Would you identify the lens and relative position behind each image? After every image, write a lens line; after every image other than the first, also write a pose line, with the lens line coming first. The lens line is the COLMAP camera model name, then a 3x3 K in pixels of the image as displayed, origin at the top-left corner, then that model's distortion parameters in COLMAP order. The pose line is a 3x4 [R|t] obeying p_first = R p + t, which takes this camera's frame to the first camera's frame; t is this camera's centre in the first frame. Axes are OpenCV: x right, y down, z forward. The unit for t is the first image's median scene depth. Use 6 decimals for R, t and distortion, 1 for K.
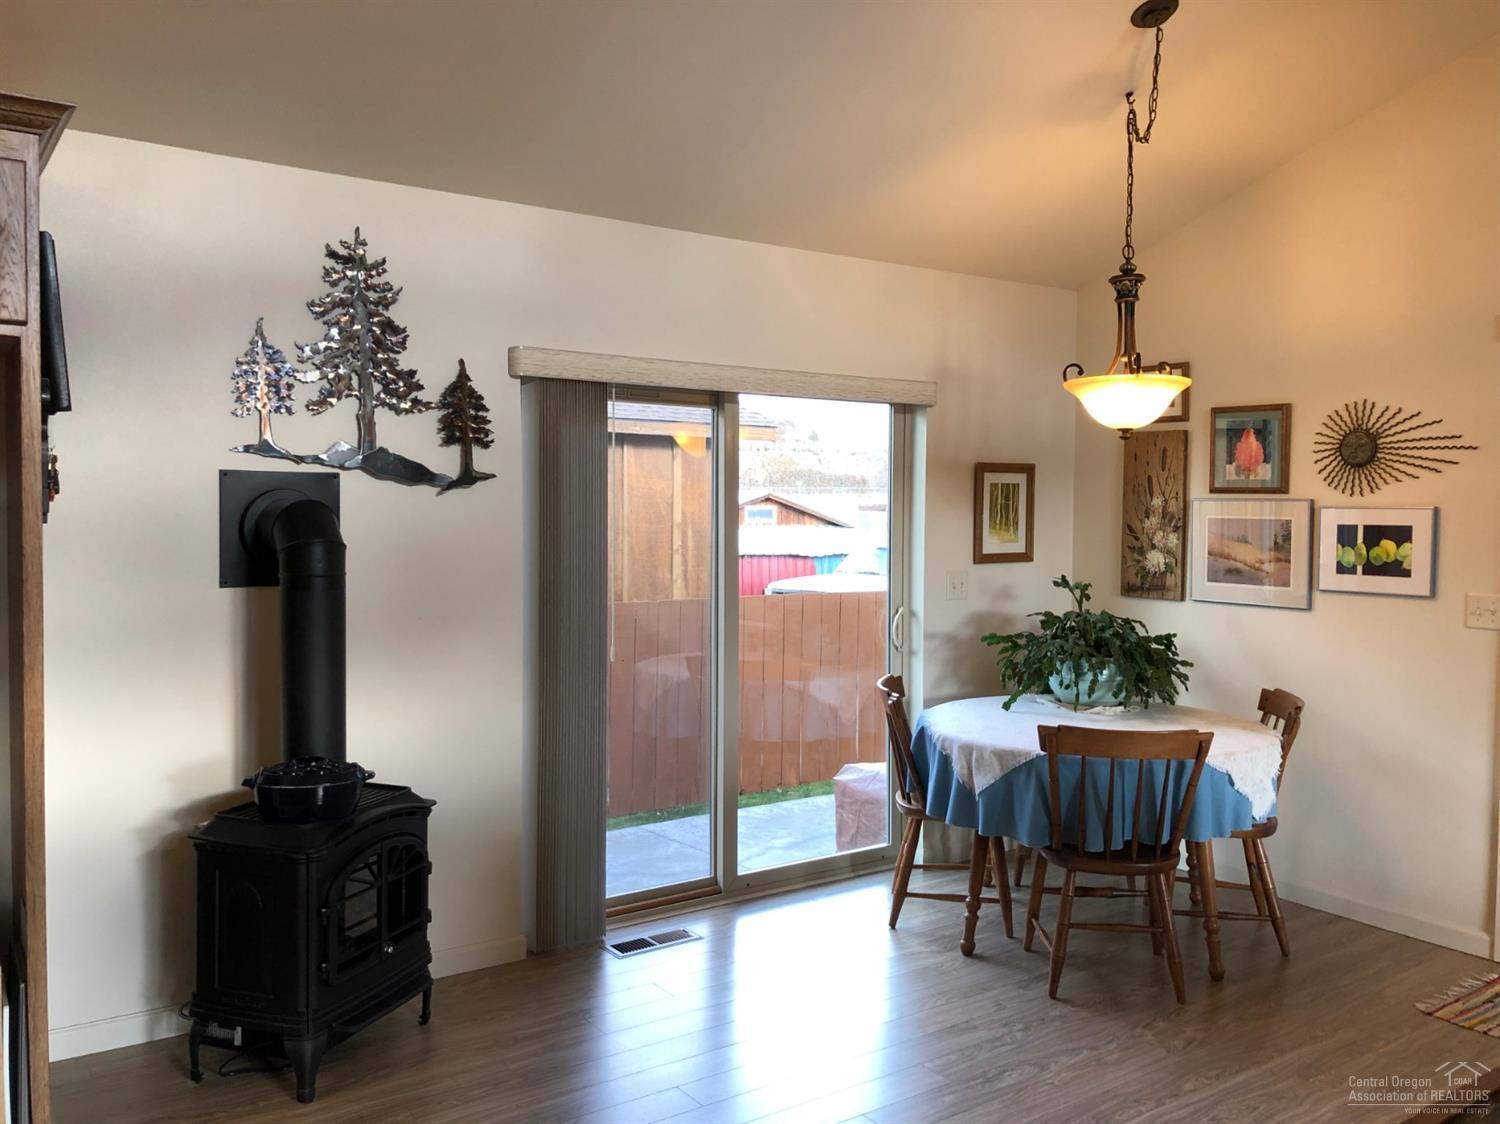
lens RADIAL K [[1234.7, 0, 750.0], [0, 1234.7, 562.0], [0, 0, 1]] dist [0.006790, 0.003979]
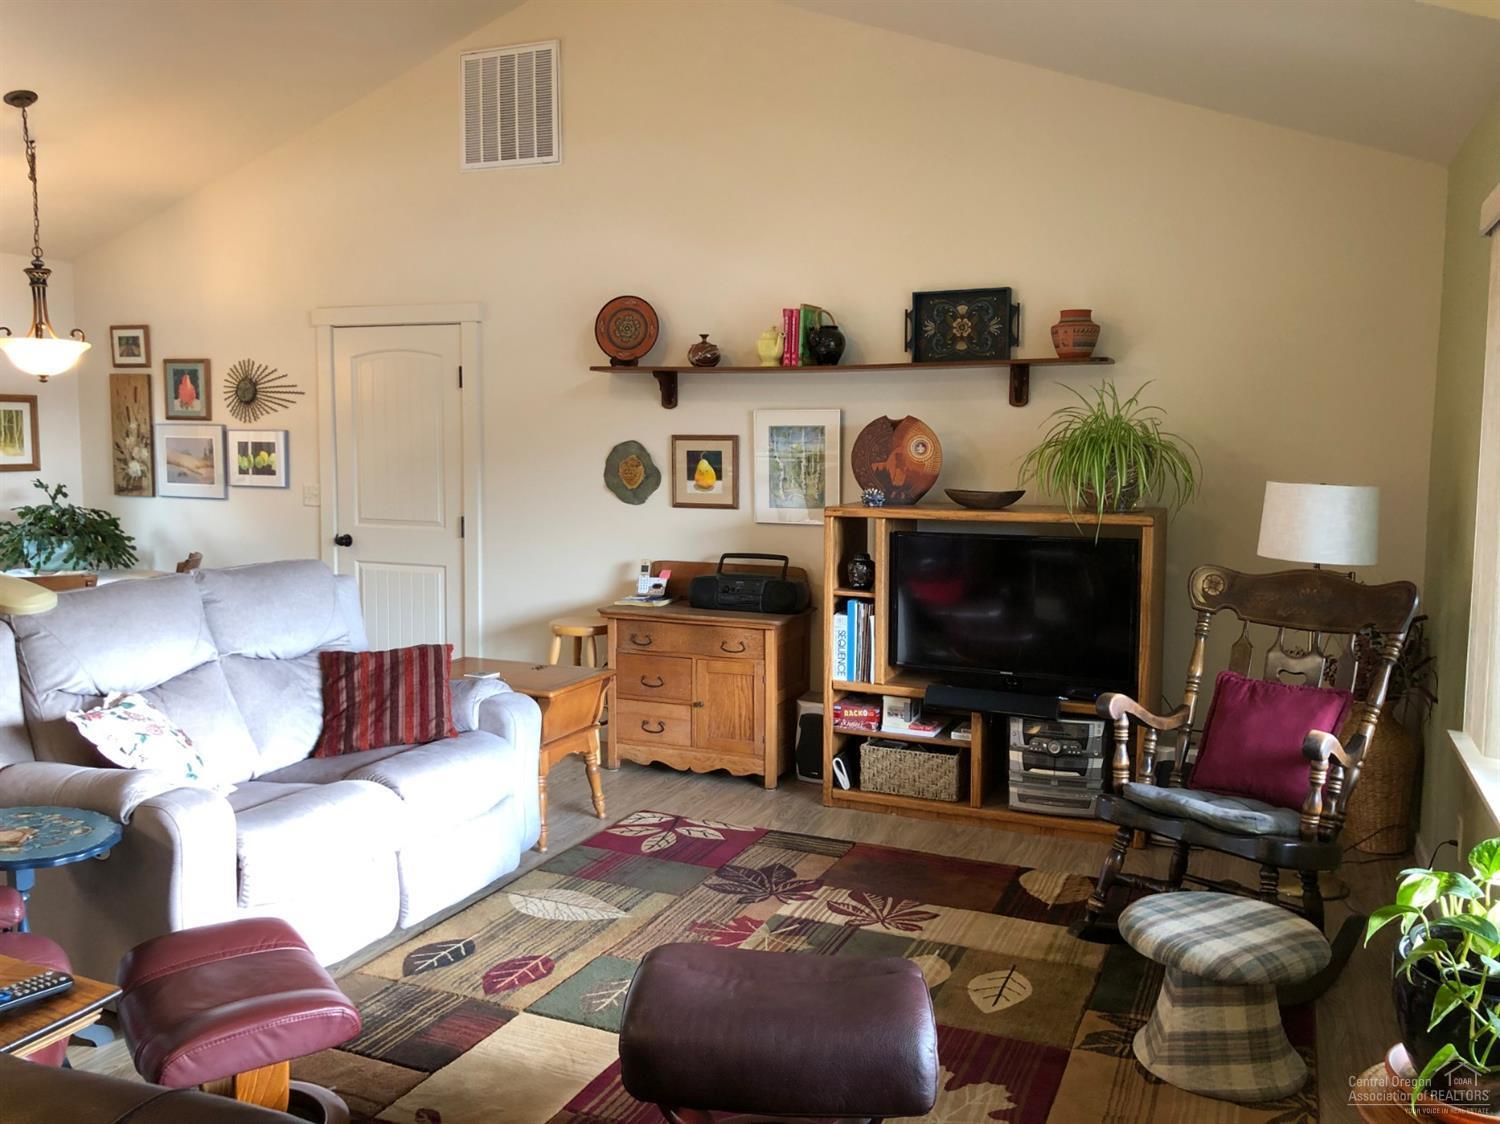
lens RADIAL K [[1234.7, 0, 750.0], [0, 1234.7, 562.0], [0, 0, 1]] dist [0.006790, 0.003979]
pose [[0.851280, -0.049784, 0.522344, 0.203072], [0.018229, 0.997694, 0.065381, 0.027587], [-0.524394, -0.046136, 0.850225, -0.586855]]
